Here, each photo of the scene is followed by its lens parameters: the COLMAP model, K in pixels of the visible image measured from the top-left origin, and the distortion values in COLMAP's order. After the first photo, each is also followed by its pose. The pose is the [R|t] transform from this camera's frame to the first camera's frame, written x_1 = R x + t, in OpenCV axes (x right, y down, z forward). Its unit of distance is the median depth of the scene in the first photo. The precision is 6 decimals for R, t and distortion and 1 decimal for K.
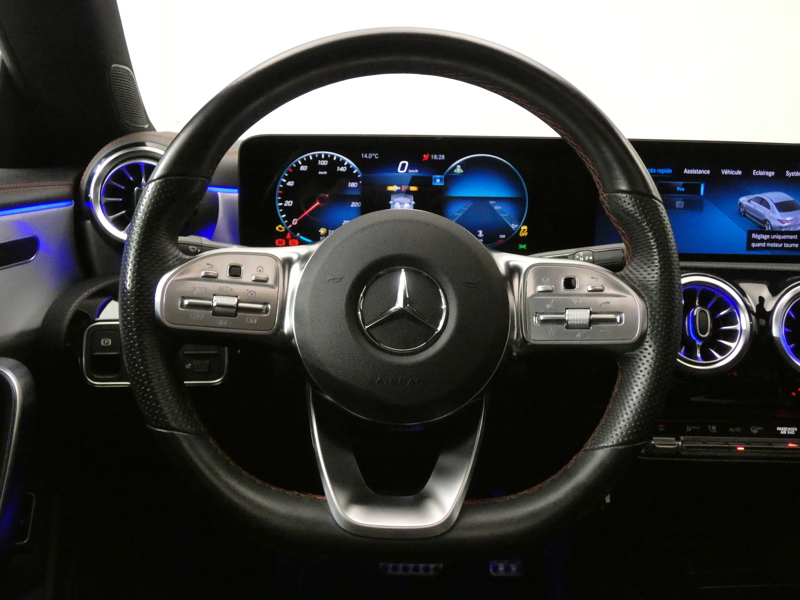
lens RADIAL K [[758.2, 0, 404.0], [0, 758.2, 303.0], [0, 0, 1]] dist [-0.011288, 0.000000]
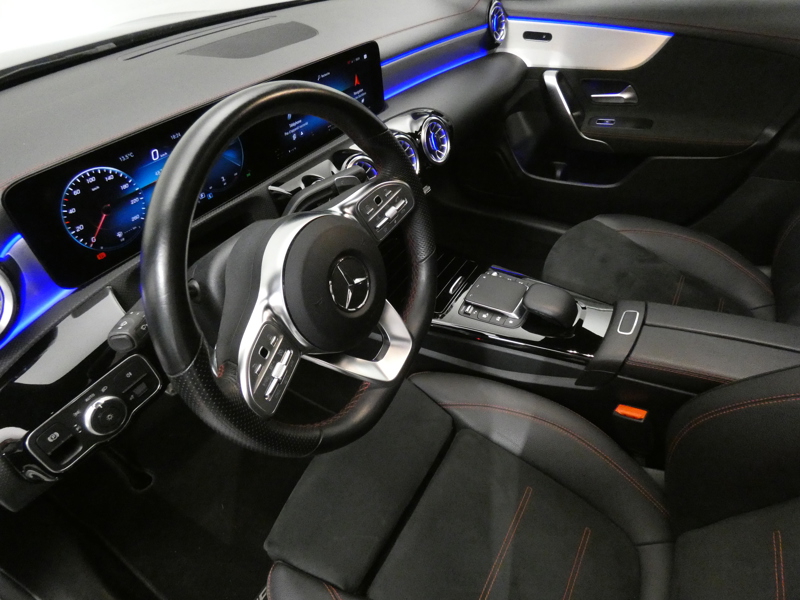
lens RADIAL K [[484.0, 0, 404.0], [0, 484.0, 295.4], [0, 0, 1]] dist [0.003244, -0.000920]
pose [[0.528476, -0.572331, 0.627017, -0.398670], [0.182730, 0.797955, 0.574349, -0.369139], [-0.829049, -0.188955, 0.526282, 0.233697]]
